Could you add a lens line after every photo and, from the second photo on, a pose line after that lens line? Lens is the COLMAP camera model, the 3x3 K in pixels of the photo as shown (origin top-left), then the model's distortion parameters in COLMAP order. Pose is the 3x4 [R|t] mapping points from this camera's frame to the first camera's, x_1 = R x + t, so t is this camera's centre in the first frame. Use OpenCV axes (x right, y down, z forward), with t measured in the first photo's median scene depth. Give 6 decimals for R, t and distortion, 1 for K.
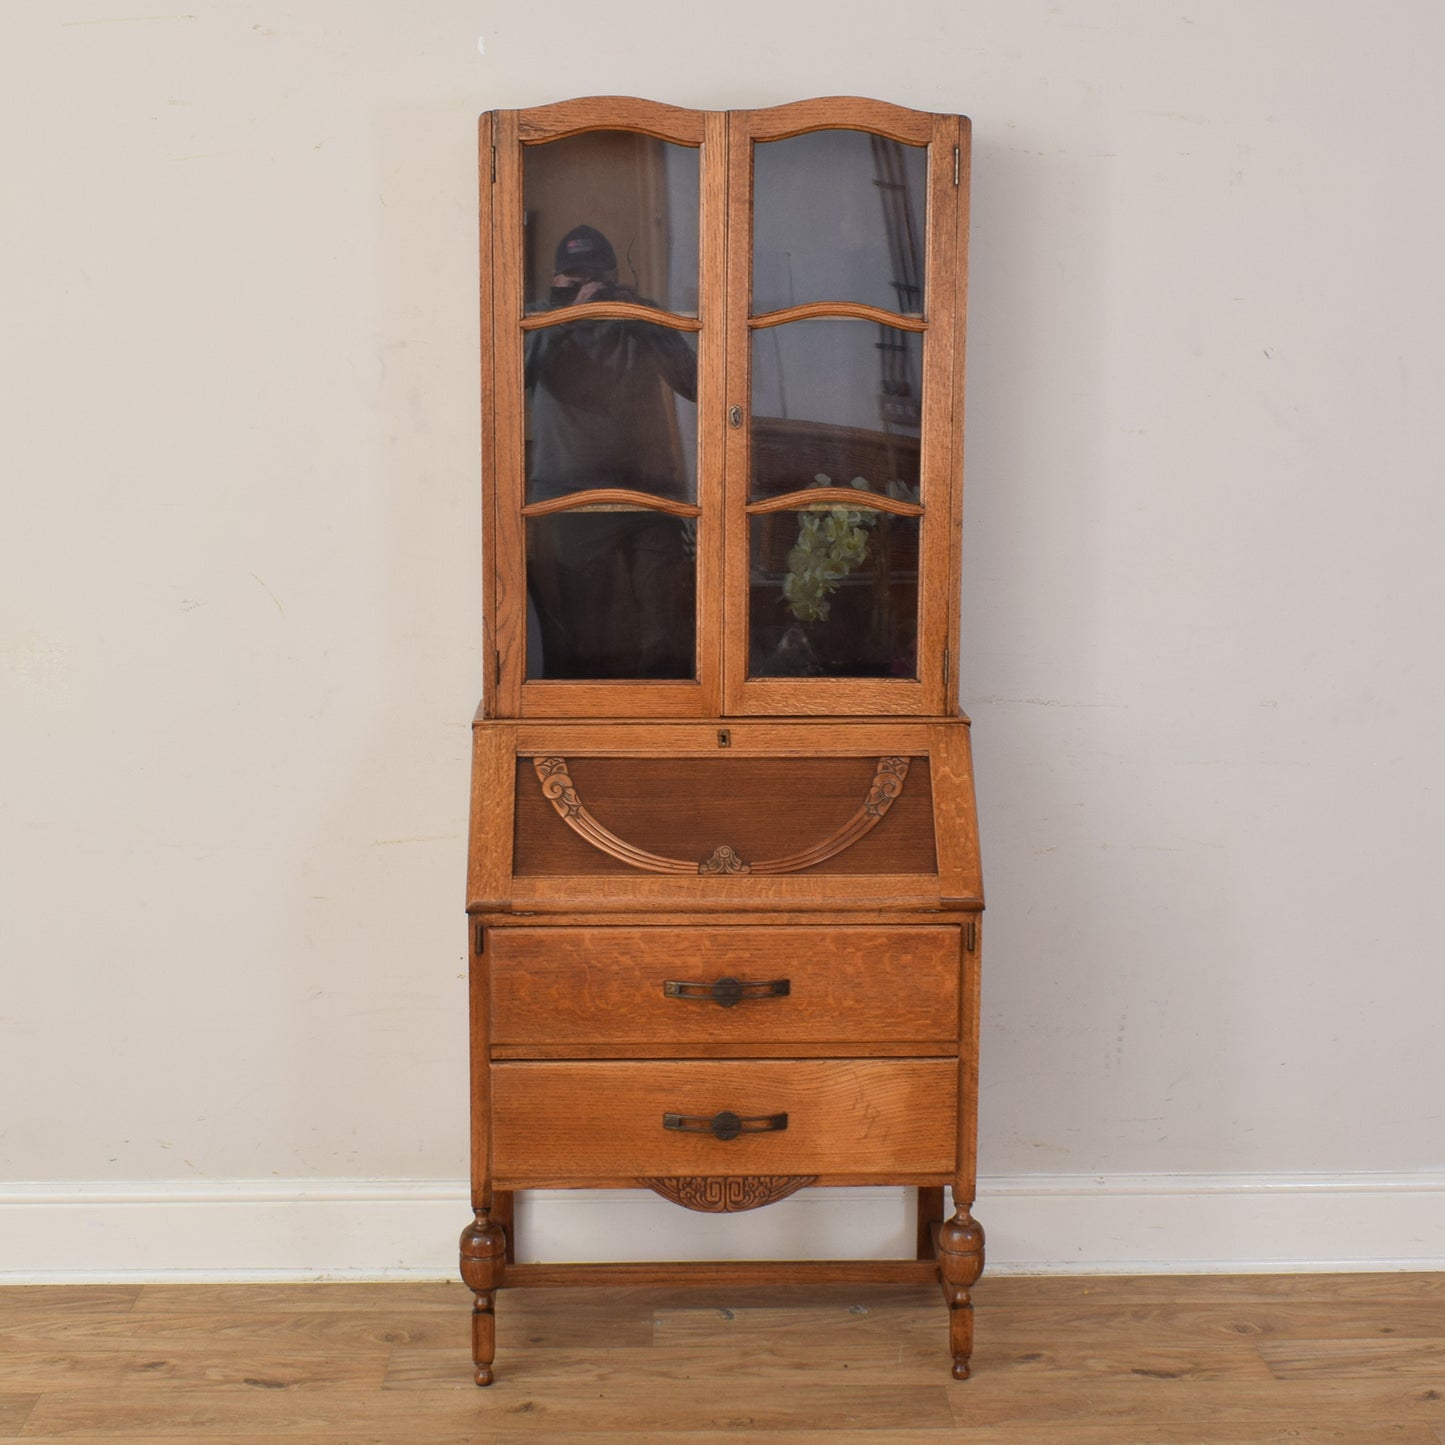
lens RADIAL K [[2391.4, 0, 727.0], [0, 2391.4, 651.1], [0, 0, 1]] dist [-0.008244, -0.015345]
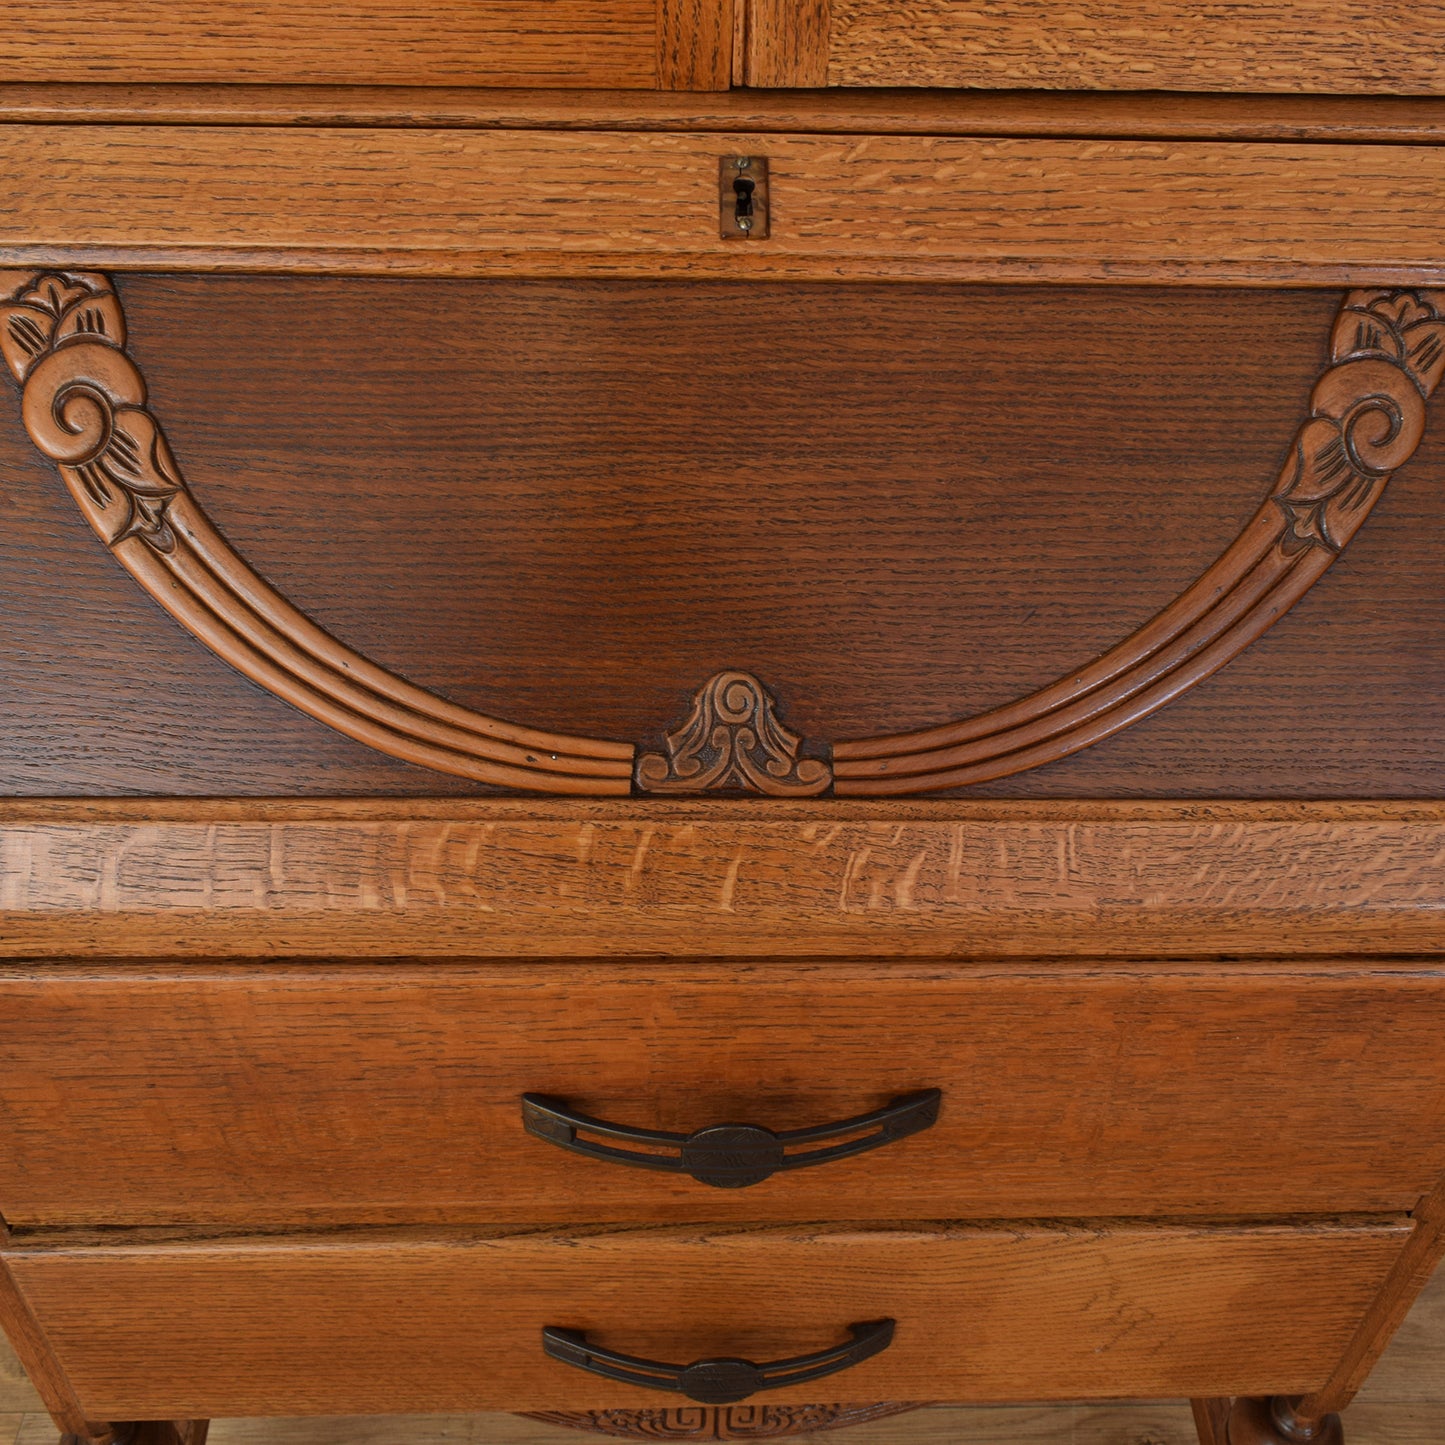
lens RADIAL K [[1661.0, 0, 743.4], [0, 1661.0, 719.5], [0, 0, 1]] dist [-0.015642, -0.009645]
pose [[0.999650, 0.024204, 0.010719, -0.001916], [-0.025986, 0.820110, 0.571615, -0.018155], [0.005044, -0.571693, 0.820452, 0.844921]]
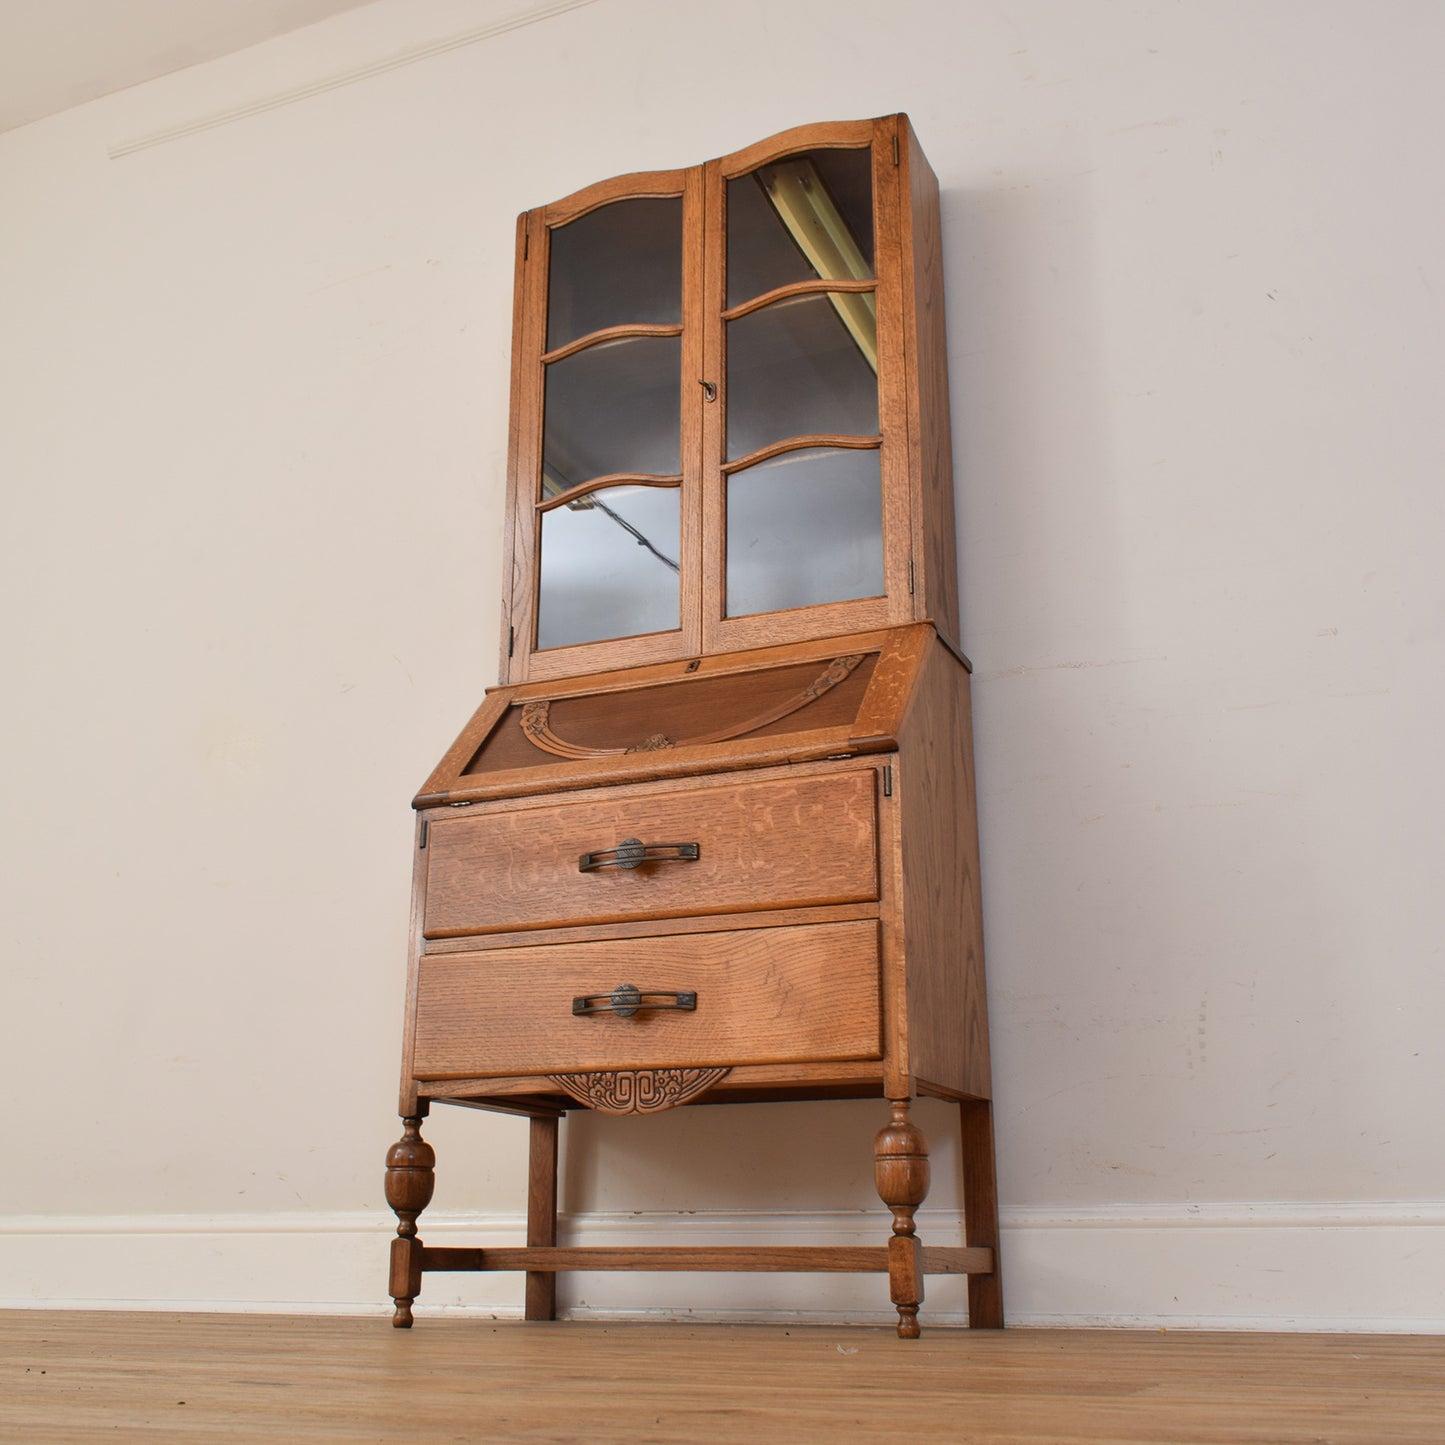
lens RADIAL K [[1669.8, 0, 703.4], [0, 1669.8, 726.2], [0, 0, 1]] dist [-0.018796, -0.005745]
pose [[0.896628, -0.137234, -0.420981, 0.303213], [-0.060278, 0.904077, -0.423098, 0.365791], [0.438662, 0.404738, 0.802348, 0.455138]]
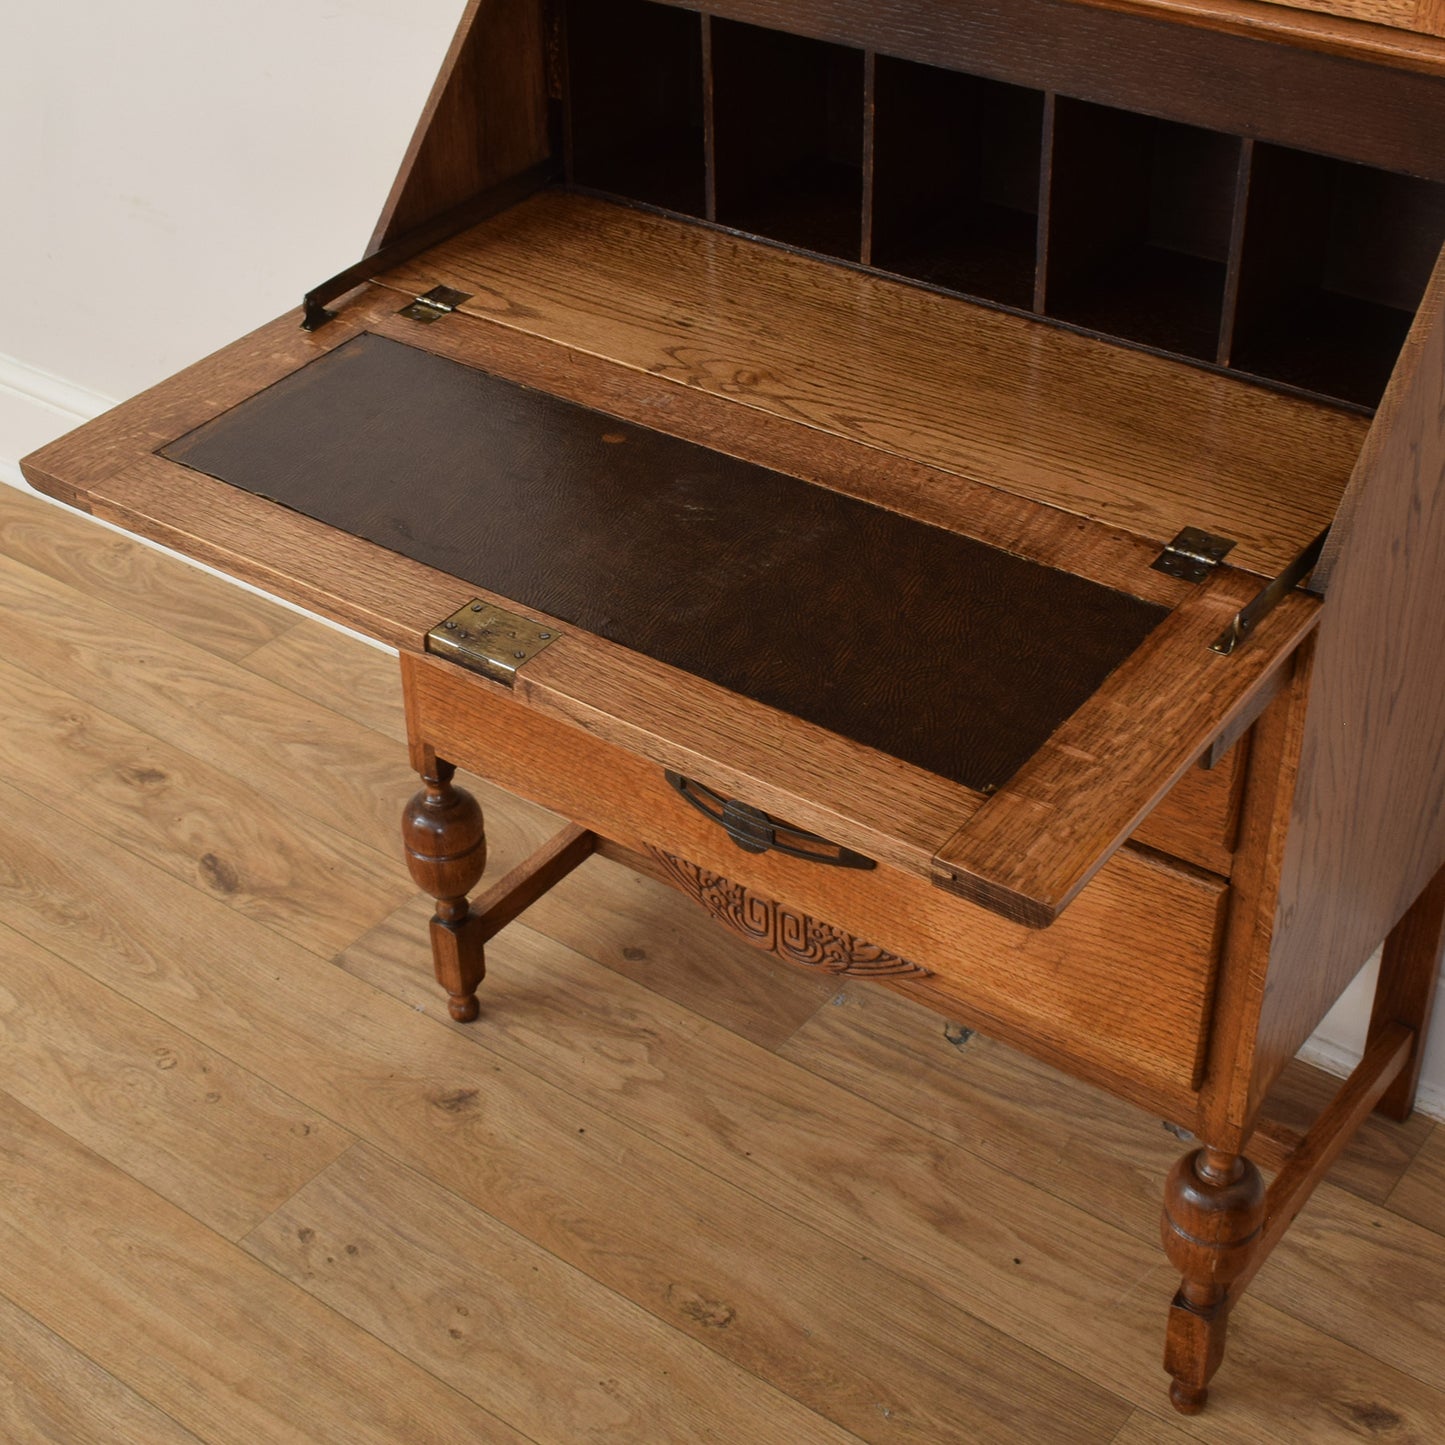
lens RADIAL K [[2298.0, 0, 722.8], [0, 2298.0, 603.6], [0, 0, 1]] dist [-0.023303, 0.014508]
pose [[0.782098, 0.324551, -0.531967, 0.225225], [-0.065499, 0.891753, 0.447757, -0.048778], [0.619703, -0.315347, 0.718696, 0.667213]]
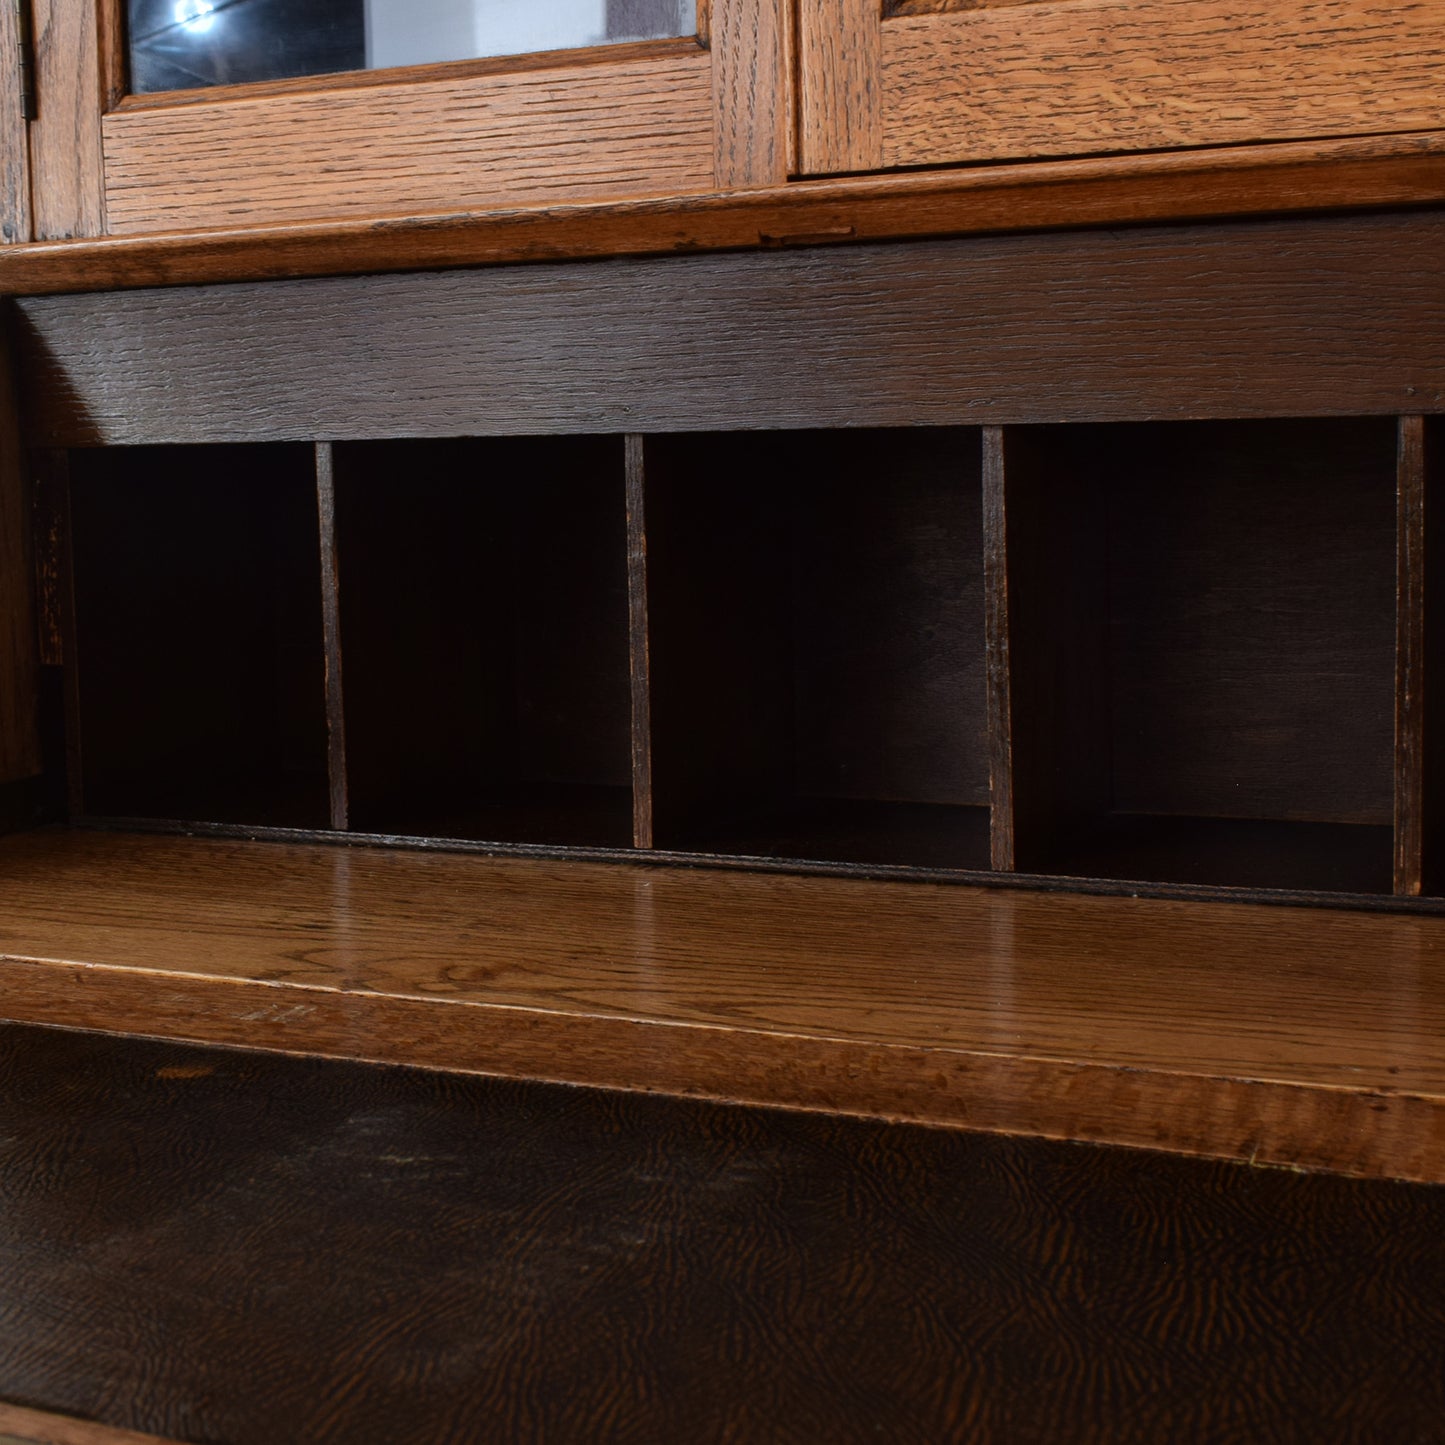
lens RADIAL K [[2227.9, 0, 629.1], [0, 2227.9, 675.1], [0, 0, 1]] dist [-0.024298, -0.014718]
pose [[0.884080, 0.022792, -0.466779, 0.088721], [-0.035891, 0.999171, -0.019191, 0.082829], [0.465955, 0.033719, 0.884166, 0.826405]]
